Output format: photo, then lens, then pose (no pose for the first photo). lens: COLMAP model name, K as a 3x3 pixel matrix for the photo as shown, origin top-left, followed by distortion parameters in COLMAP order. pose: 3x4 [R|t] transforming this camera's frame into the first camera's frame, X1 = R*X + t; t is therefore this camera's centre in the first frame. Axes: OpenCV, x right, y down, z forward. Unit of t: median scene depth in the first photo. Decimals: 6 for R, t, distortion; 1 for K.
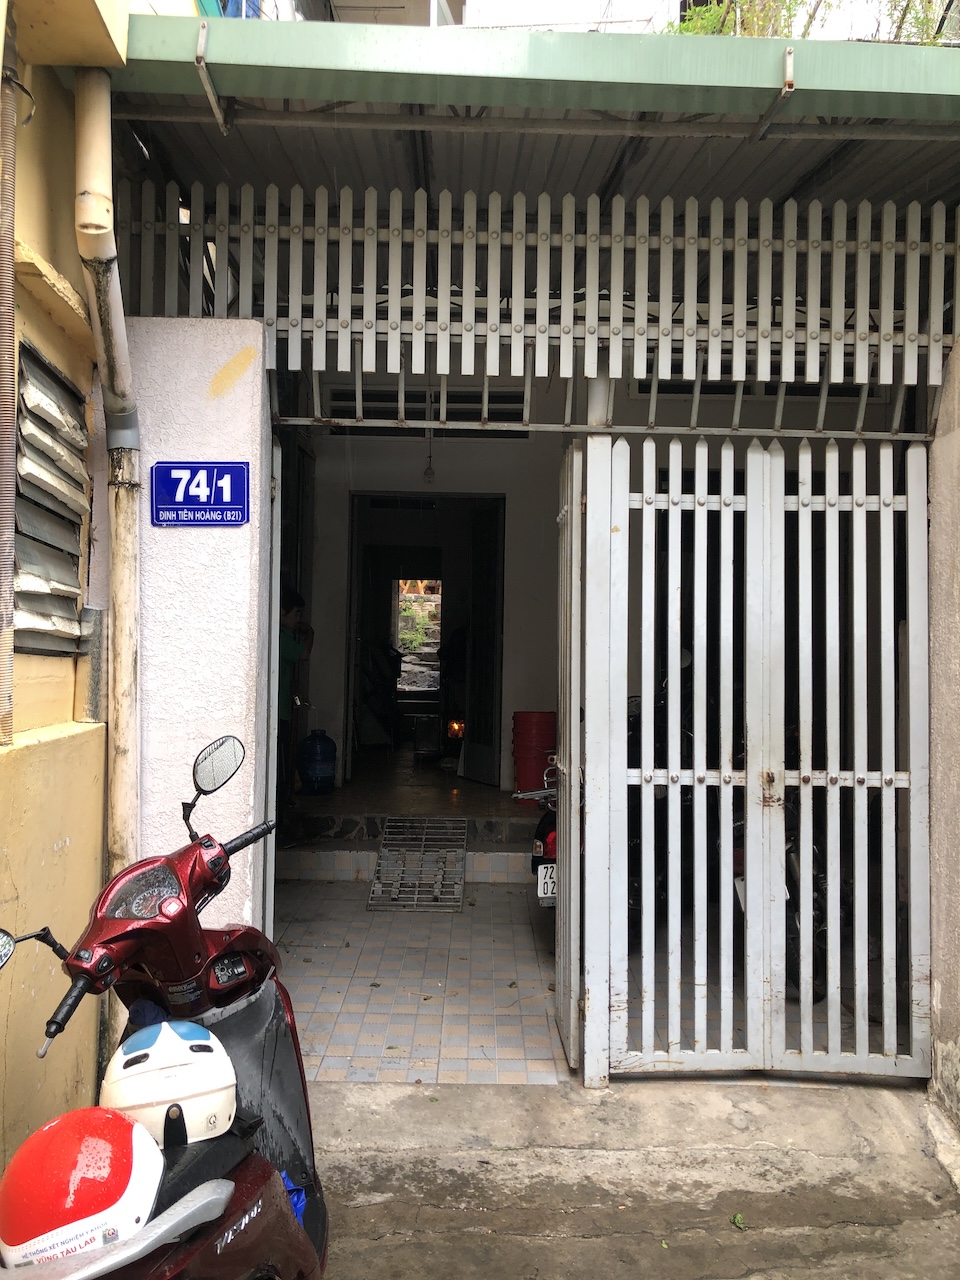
lens RADIAL K [[1044.0, 0, 478.9], [0, 1044.0, 639.0], [0, 0, 1]] dist [0.028903, -0.059321]
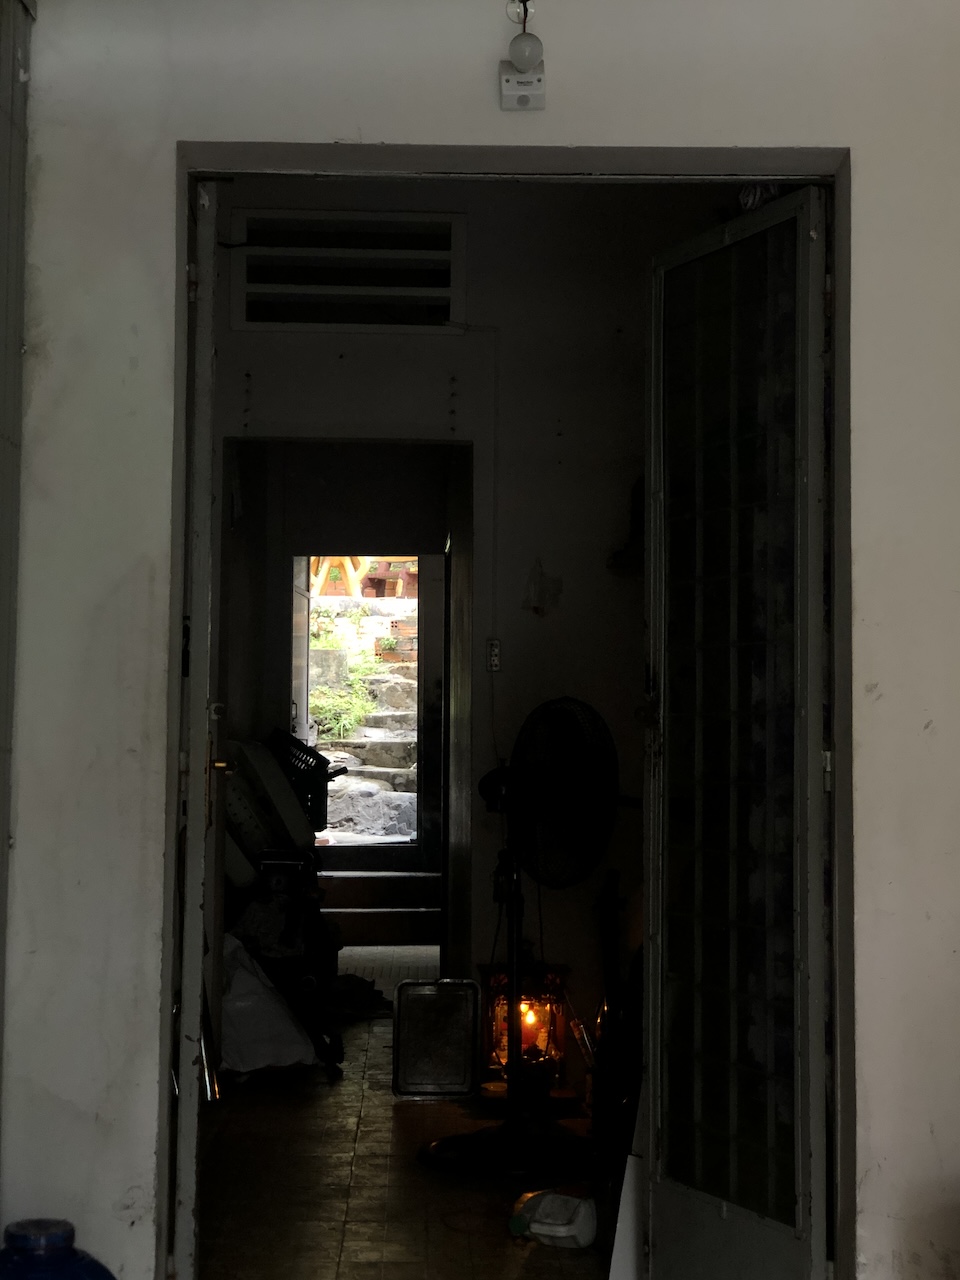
lens RADIAL K [[2046.9, 0, 481.0], [0, 2046.9, 639.8], [0, 0, 1]] dist [0.052537, 0.000000]
pose [[0.999710, -0.009342, 0.022201, -0.029505], [0.009853, 0.999687, -0.023007, -0.008547], [-0.021979, 0.023219, 0.999489, 0.236439]]
